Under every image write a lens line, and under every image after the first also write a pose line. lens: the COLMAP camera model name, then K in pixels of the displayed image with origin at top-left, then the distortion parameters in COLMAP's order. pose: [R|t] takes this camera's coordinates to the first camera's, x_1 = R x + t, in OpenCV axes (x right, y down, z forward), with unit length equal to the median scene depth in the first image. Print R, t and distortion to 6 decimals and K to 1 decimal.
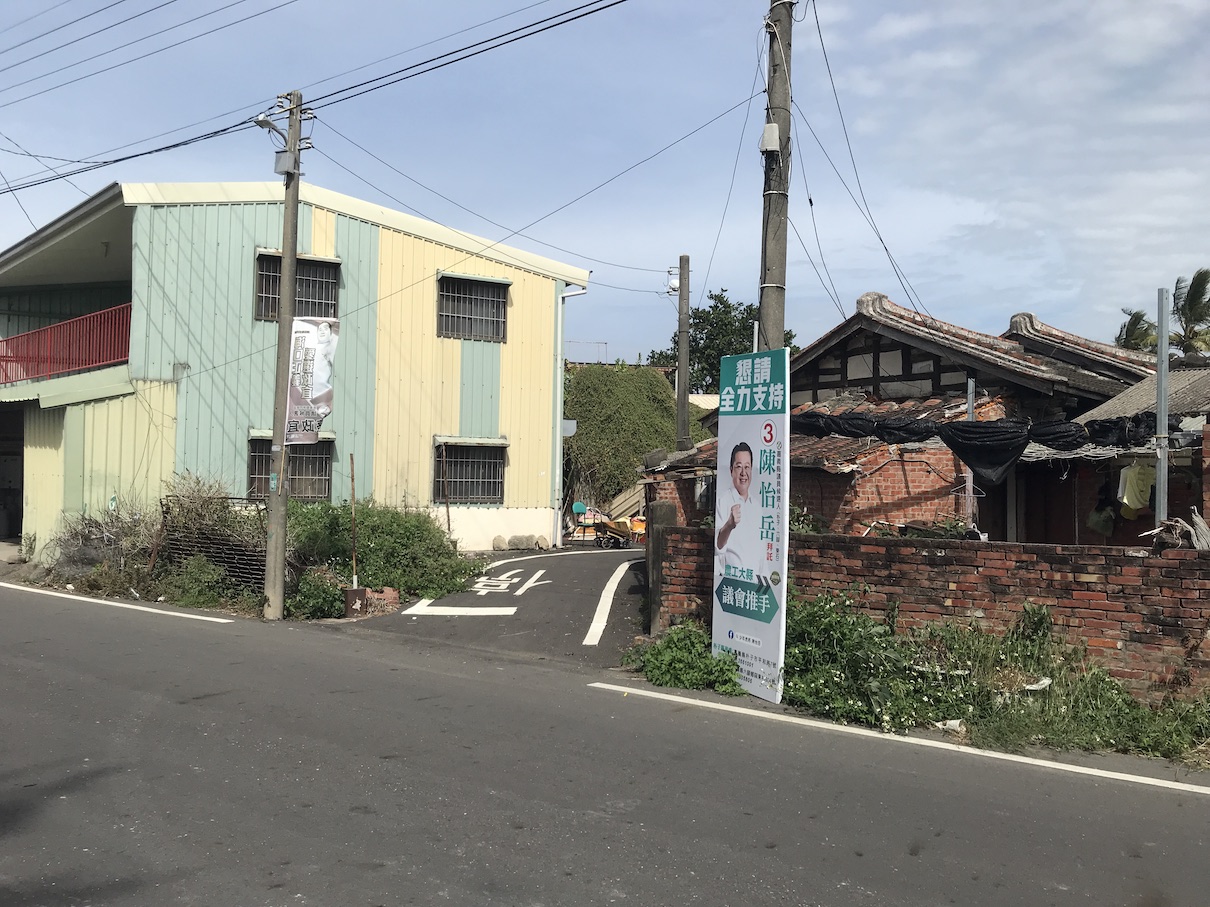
lens RADIAL K [[992.8, 0, 605.0], [0, 992.8, 453.5], [0, 0, 1]] dist [0.005889, 0.000562]
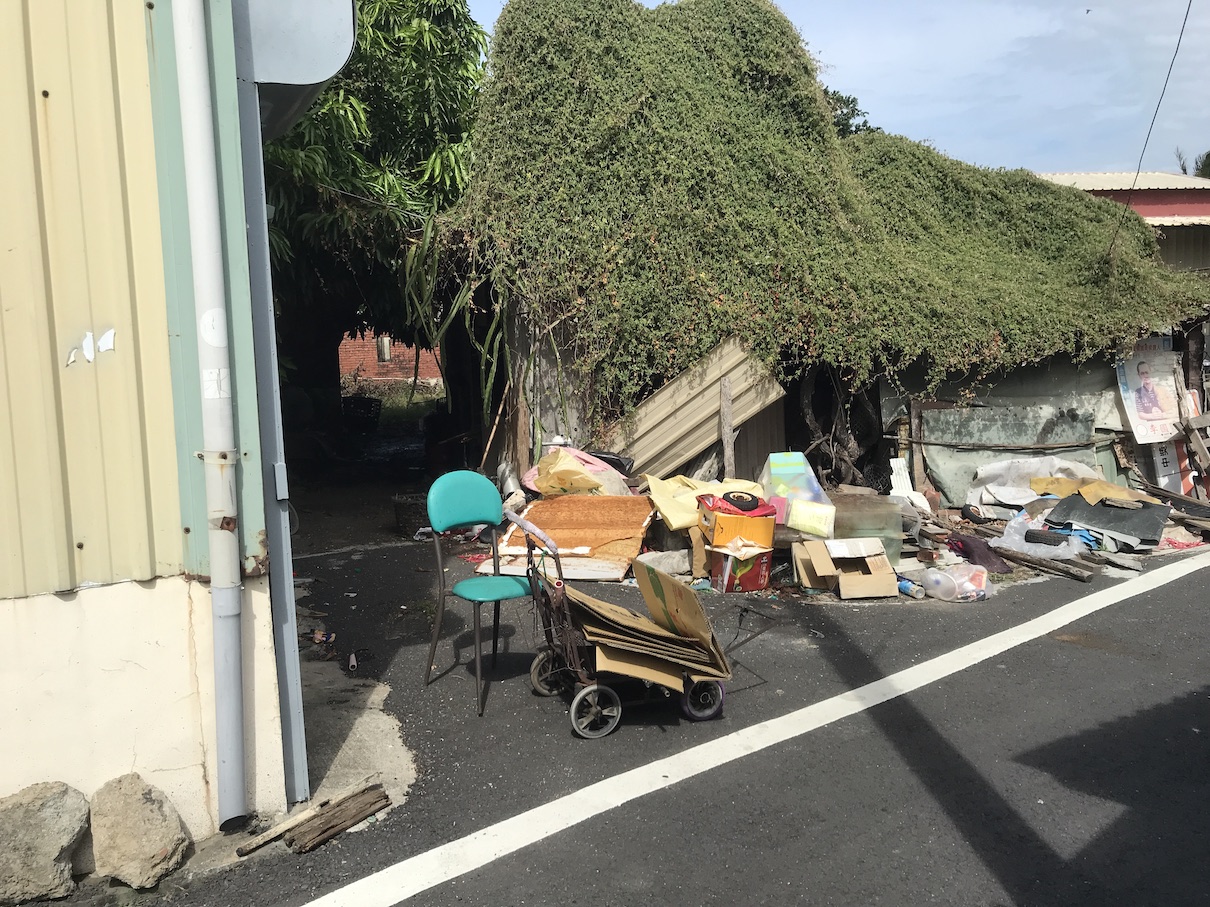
lens RADIAL K [[992.8, 0, 605.0], [0, 992.8, 453.5], [0, 0, 1]] dist [0.005889, 0.000562]
pose [[0.998129, -0.037931, -0.047948, 0.012918], [0.044569, 0.988286, 0.145960, 0.013936], [0.041850, -0.147824, 0.988128, 0.690477]]
